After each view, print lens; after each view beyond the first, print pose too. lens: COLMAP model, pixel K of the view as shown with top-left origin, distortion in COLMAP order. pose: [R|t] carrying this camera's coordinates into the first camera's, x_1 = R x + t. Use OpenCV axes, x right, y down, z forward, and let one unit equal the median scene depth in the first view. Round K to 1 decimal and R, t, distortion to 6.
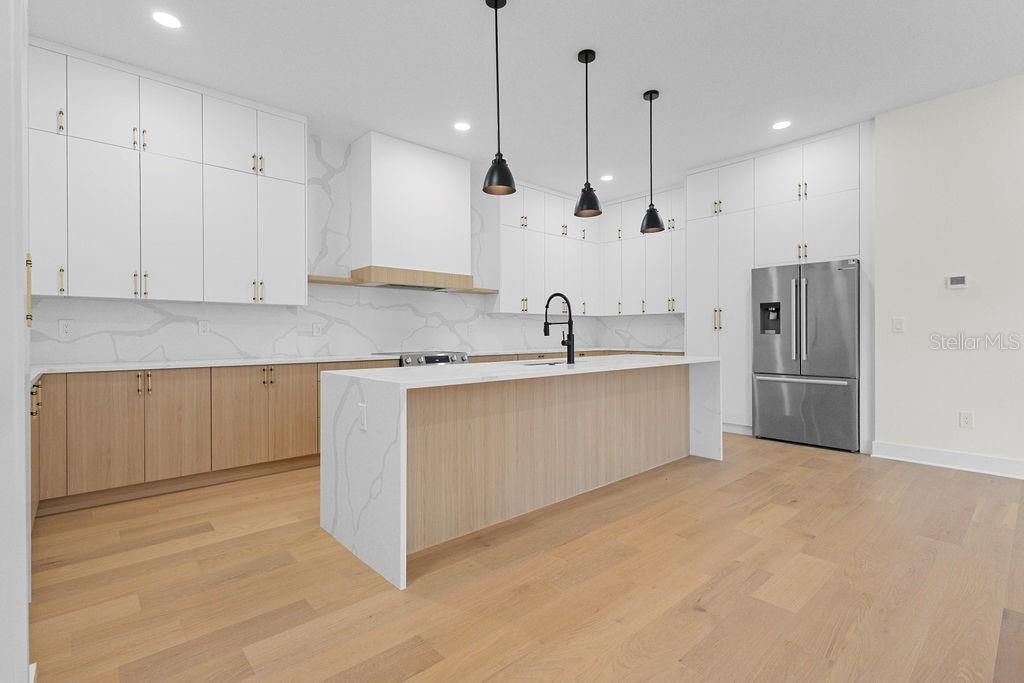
lens RADIAL K [[474.5, 0, 513.1], [0, 474.5, 335.9], [0, 0, 1]] dist [0.010355, -0.001969]
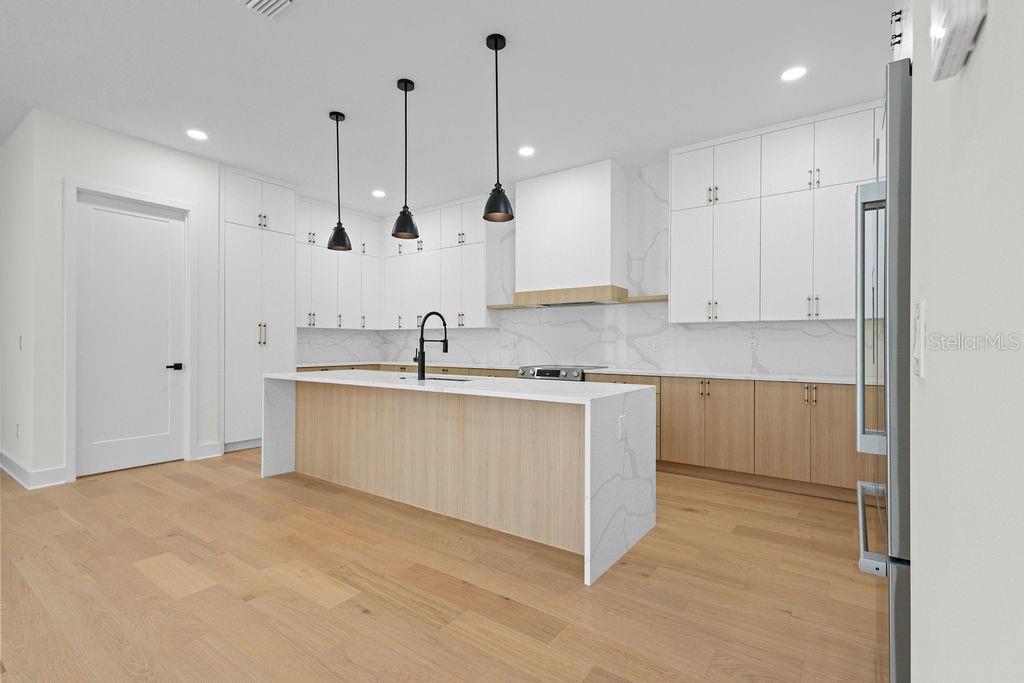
lens RADIAL K [[474.5, 0, 513.8], [0, 474.5, 345.1], [0, 0, 1]] dist [0.010355, -0.001969]
pose [[0.208159, 0.005504, -0.978079, 1.162991], [-0.007478, 0.999964, 0.004036, -0.022399], [0.978066, 0.006474, 0.208193, 0.968491]]
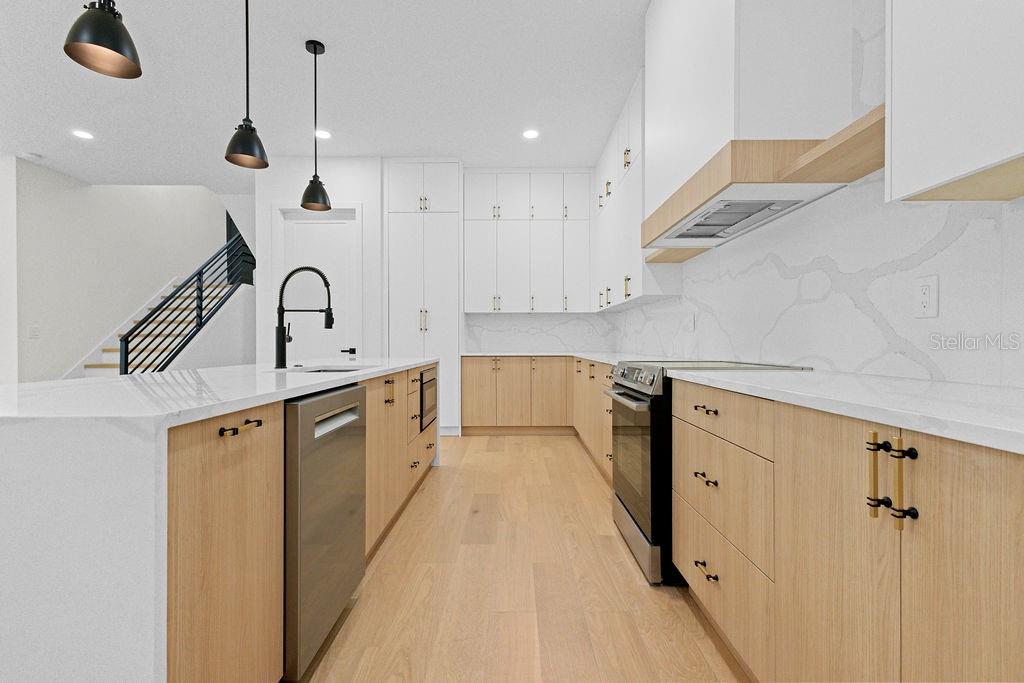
lens RADIAL K [[474.5, 0, 508.6], [0, 474.5, 346.3], [0, 0, 1]] dist [0.010355, -0.001969]
pose [[-0.689569, 0.009580, -0.724157, 0.396647], [0.001005, 0.999924, 0.012271, 0.017680], [0.724220, 0.007734, -0.689526, 1.711484]]
